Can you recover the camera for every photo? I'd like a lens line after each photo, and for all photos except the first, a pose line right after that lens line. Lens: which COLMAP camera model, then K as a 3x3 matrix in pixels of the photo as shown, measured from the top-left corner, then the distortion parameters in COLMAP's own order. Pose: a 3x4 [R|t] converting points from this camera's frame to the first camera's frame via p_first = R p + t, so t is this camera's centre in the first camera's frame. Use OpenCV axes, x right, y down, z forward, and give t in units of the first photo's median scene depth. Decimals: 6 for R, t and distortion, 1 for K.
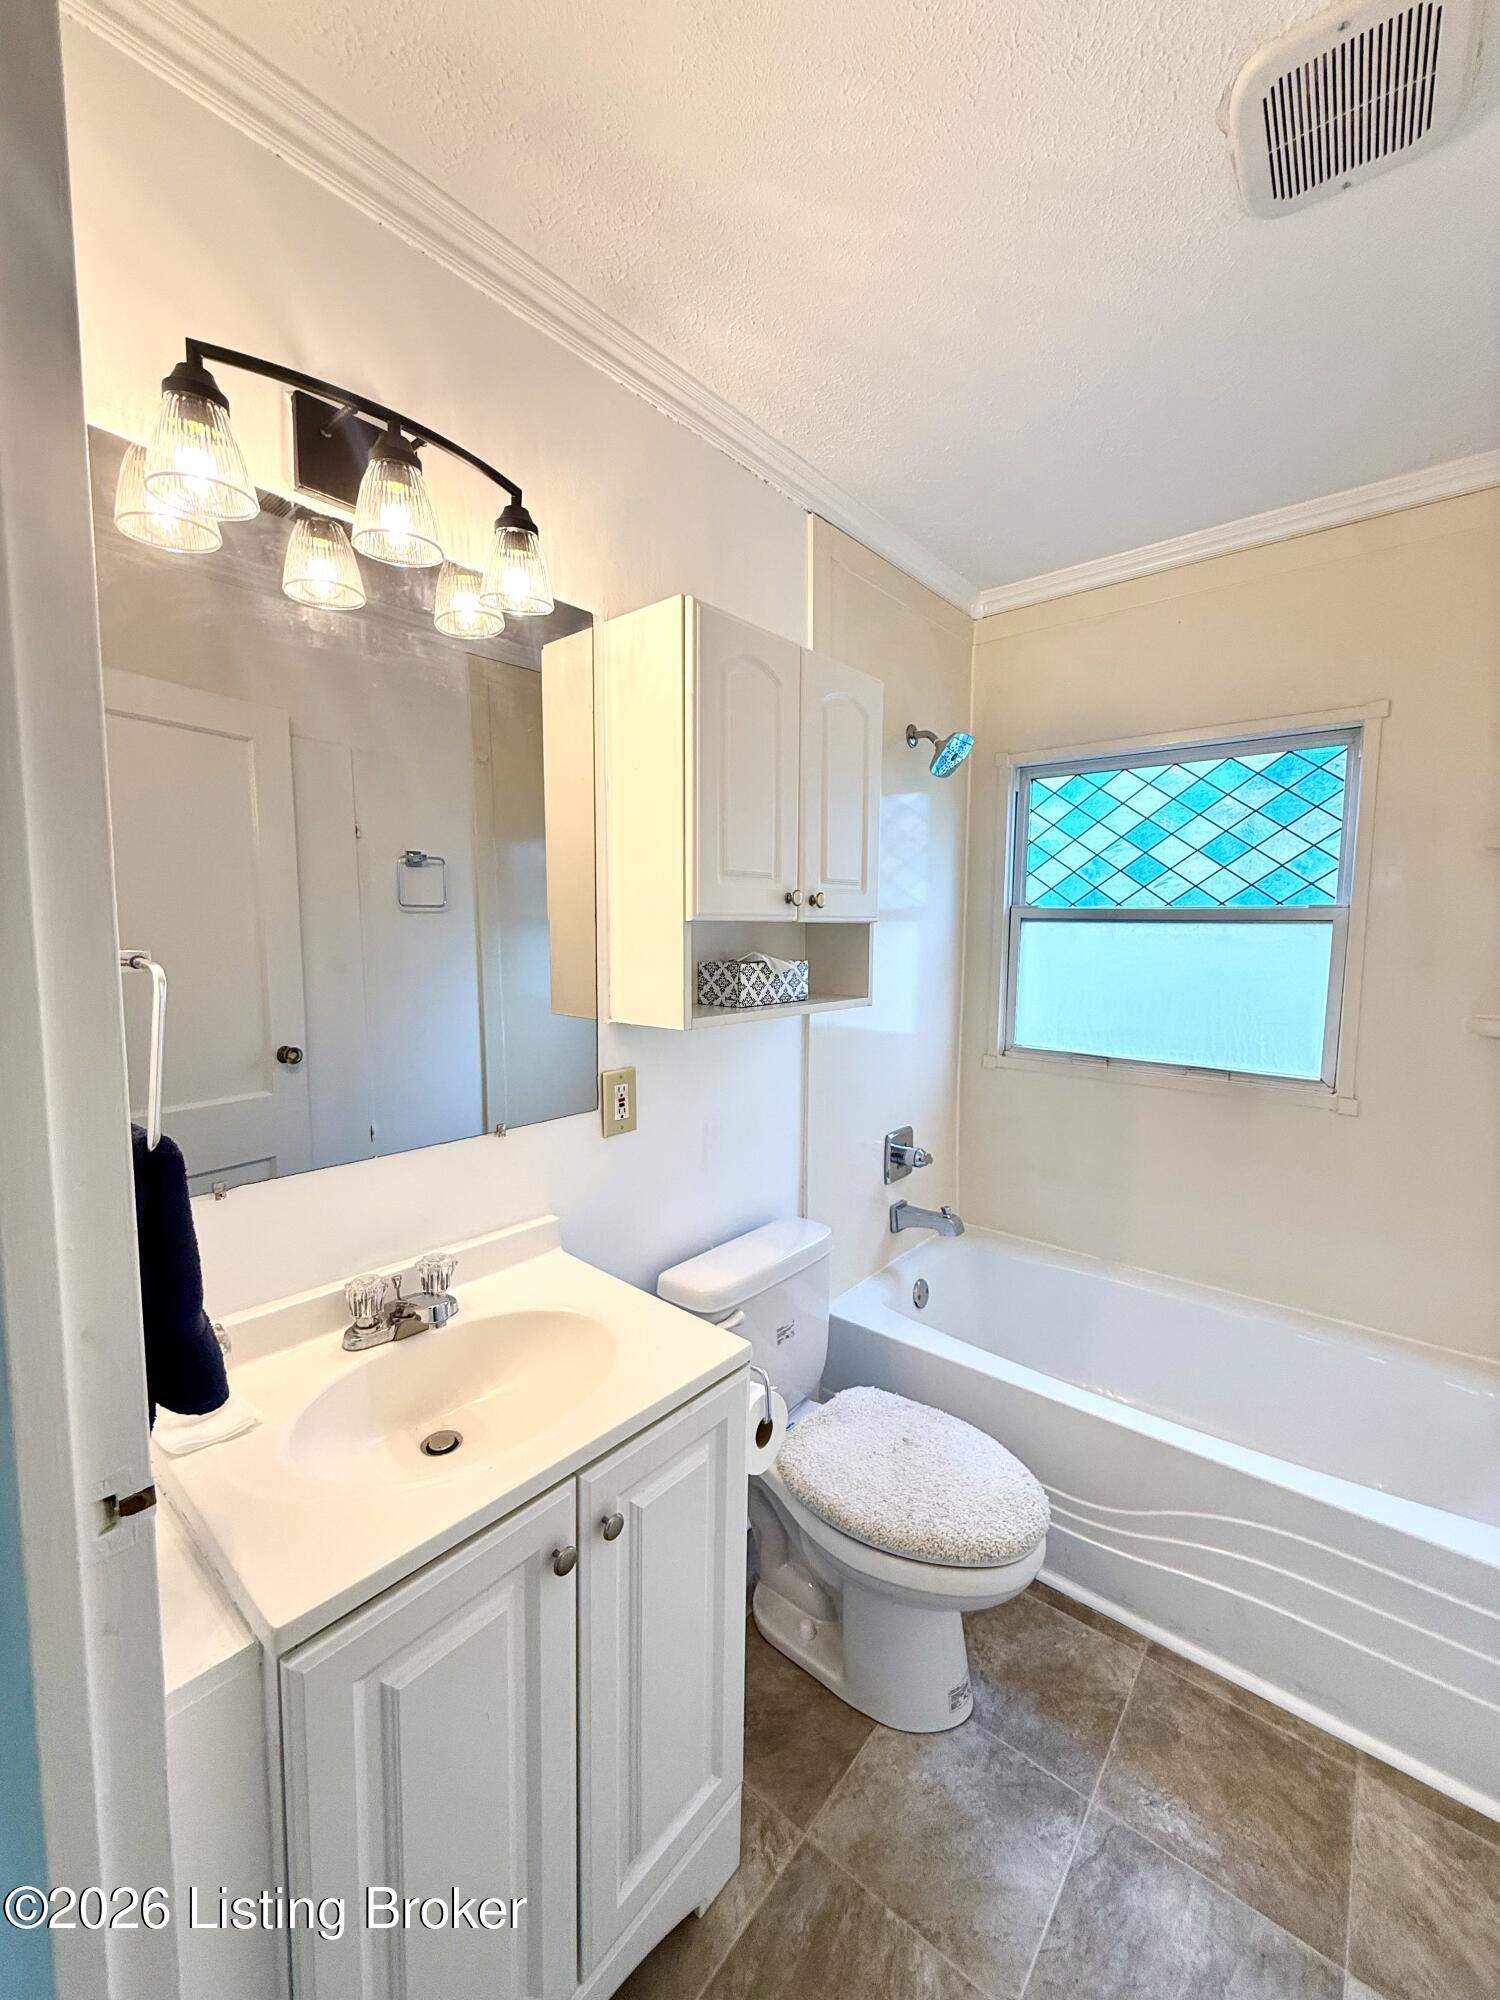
lens RADIAL K [[797.8, 0, 750.5], [0, 797.8, 995.2], [0, 0, 1]] dist [0.000114, 0.000019]
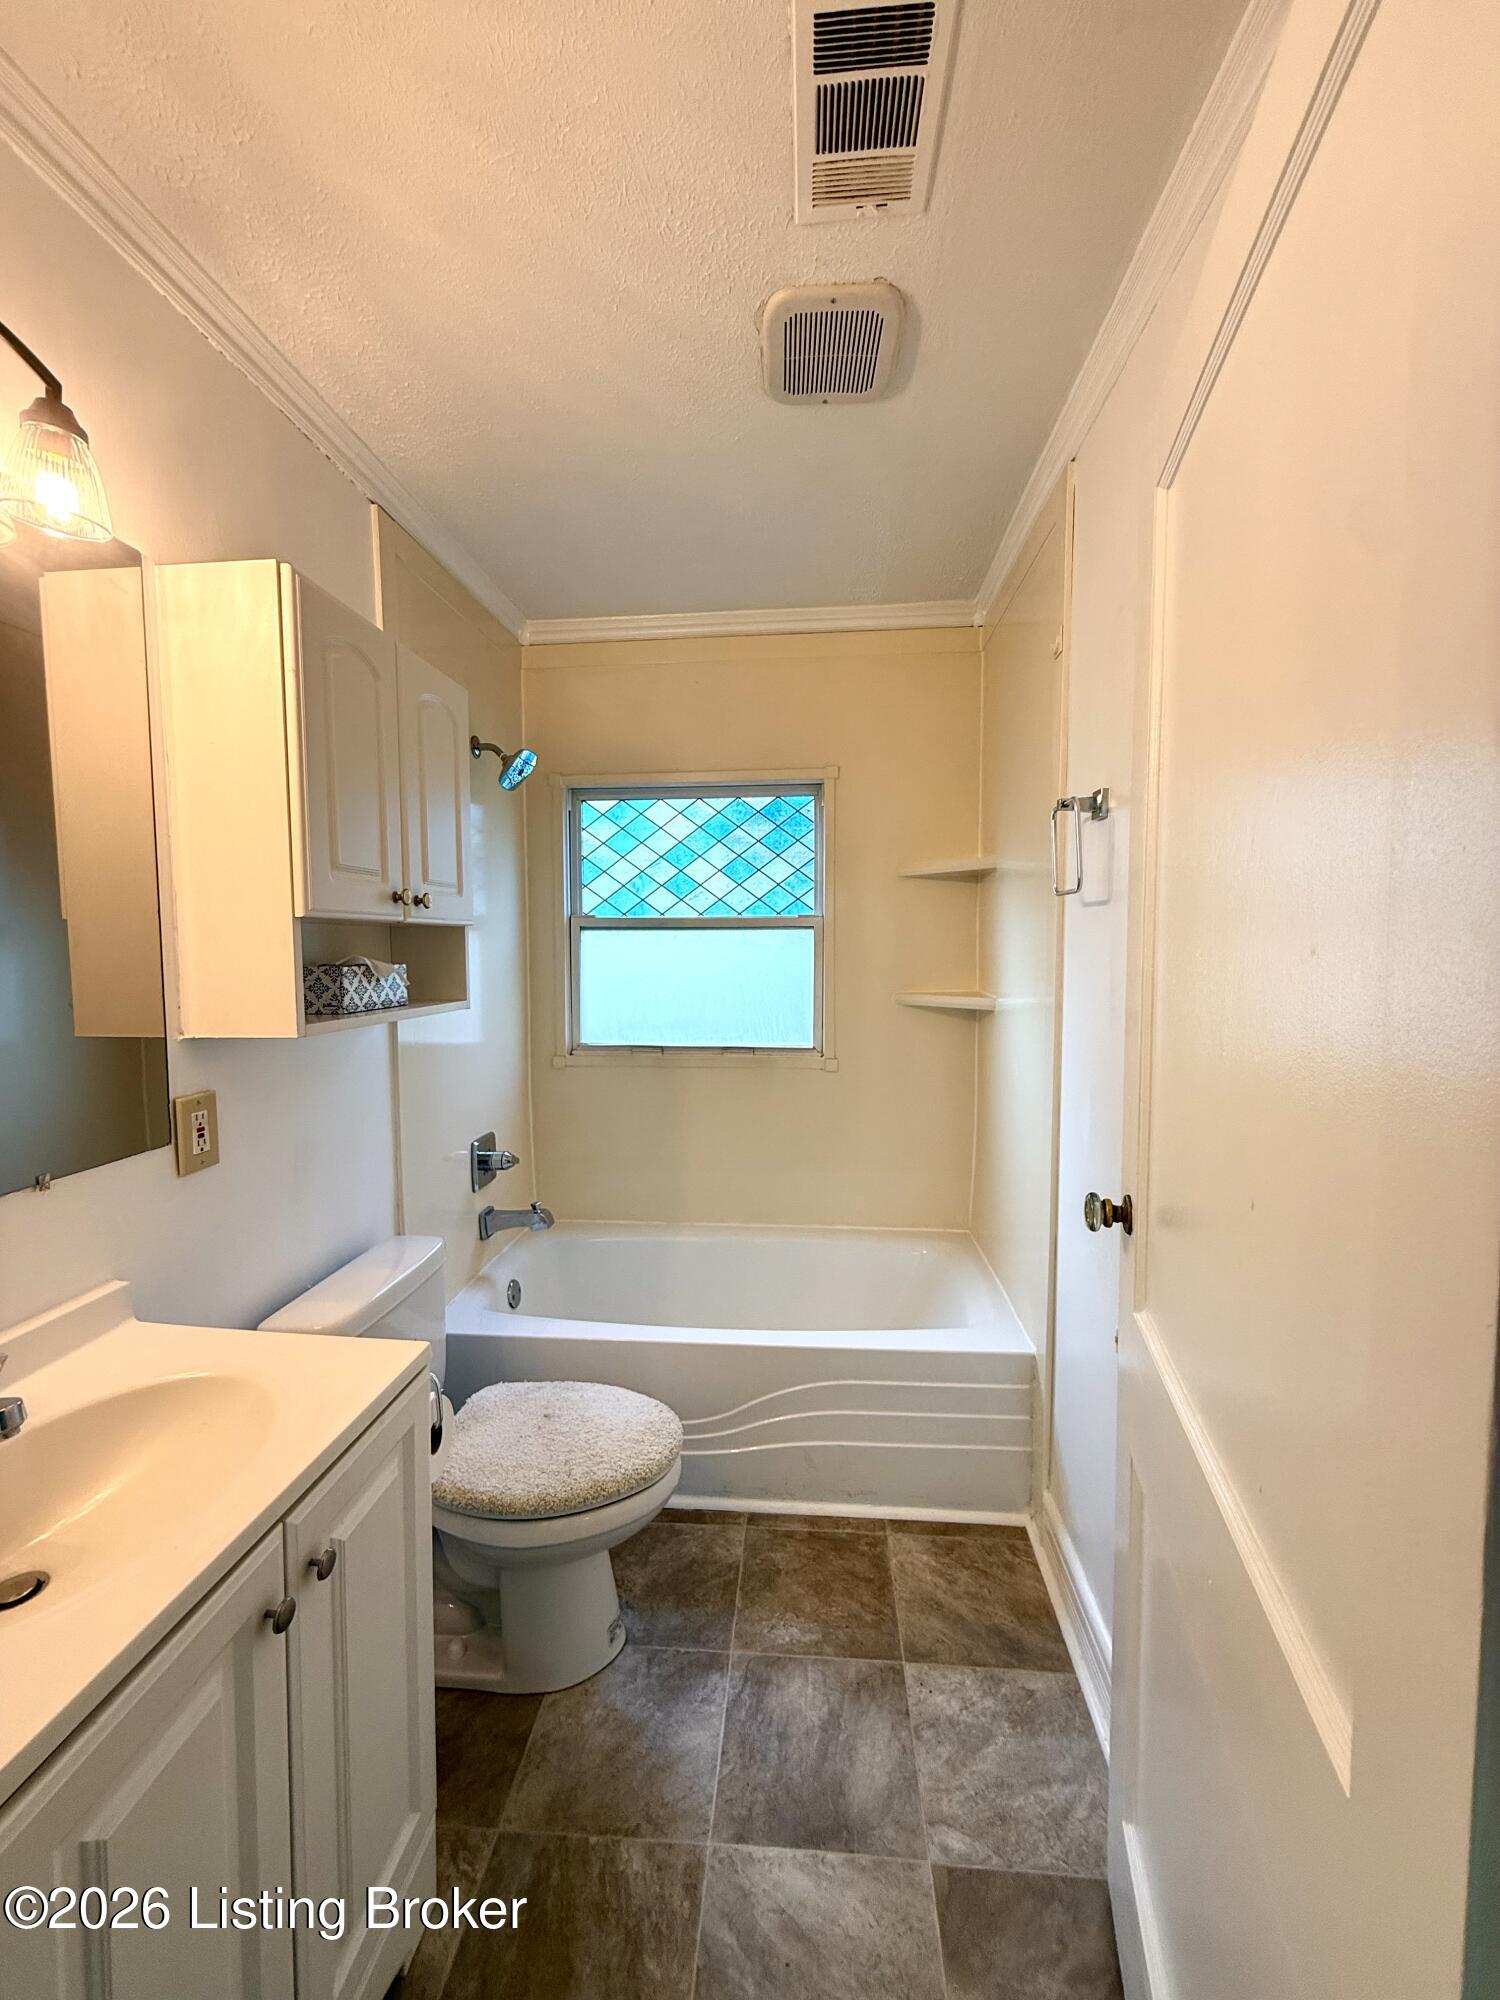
lens RADIAL K [[797.8, 0, 749.4], [0, 797.8, 996.2], [0, 0, 1]] dist [0.000114, 0.000019]
pose [[0.819644, -0.048096, 0.570851, -0.161542], [0.062798, 0.998008, -0.006082, 0.031537], [-0.569421, 0.040834, 0.821031, -0.034522]]
